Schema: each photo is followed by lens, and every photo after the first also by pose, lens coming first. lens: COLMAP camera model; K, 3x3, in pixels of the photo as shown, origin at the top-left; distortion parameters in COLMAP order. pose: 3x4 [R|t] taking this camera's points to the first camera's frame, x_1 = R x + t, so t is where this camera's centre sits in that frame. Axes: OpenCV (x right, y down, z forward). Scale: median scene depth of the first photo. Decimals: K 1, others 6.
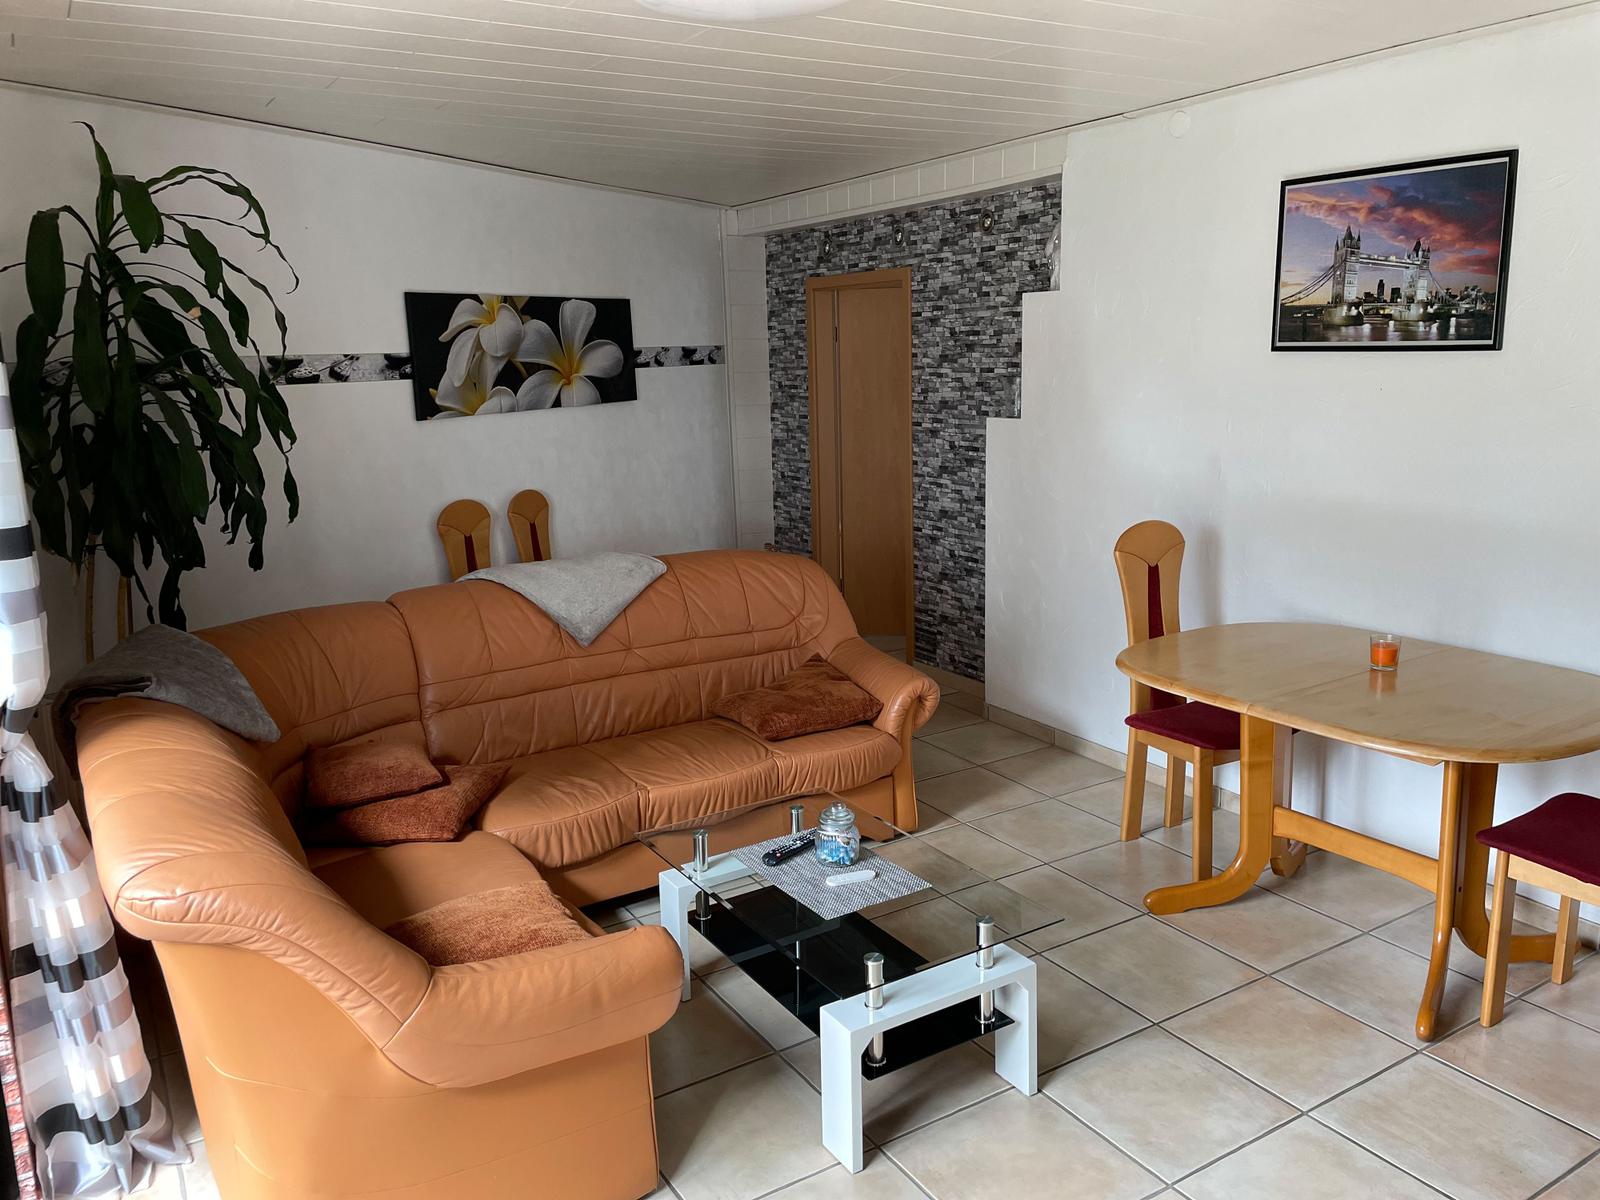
lens RADIAL K [[1251.4, 0, 798.4], [0, 1251.4, 604.3], [0, 0, 1]] dist [0.048396, -0.006087]
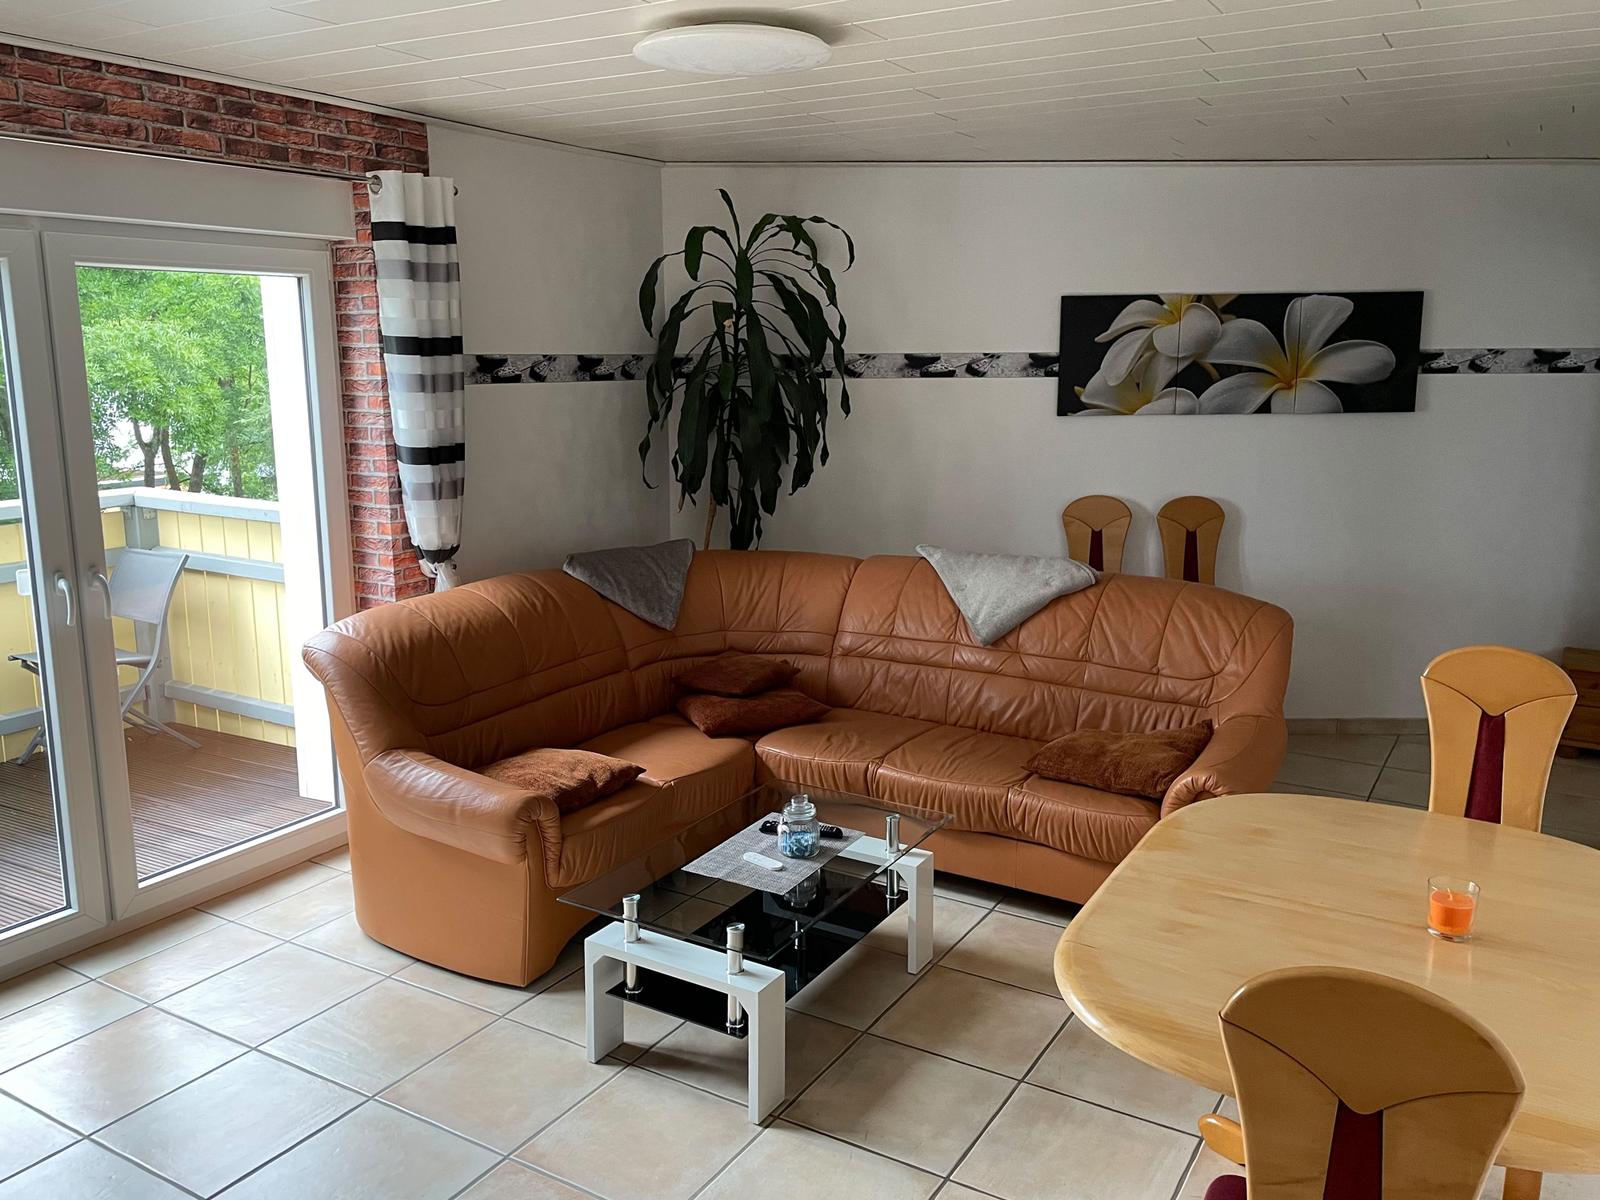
lens RADIAL K [[1299.2, 0, 743.7], [0, 1299.2, 607.3], [0, 0, 1]] dist [0.046741, -0.011671]
pose [[0.414195, 0.205614, -0.886659, 0.571783], [-0.193624, 0.971757, 0.134899, -0.081136], [0.889355, 0.115804, 0.442309, 0.275904]]
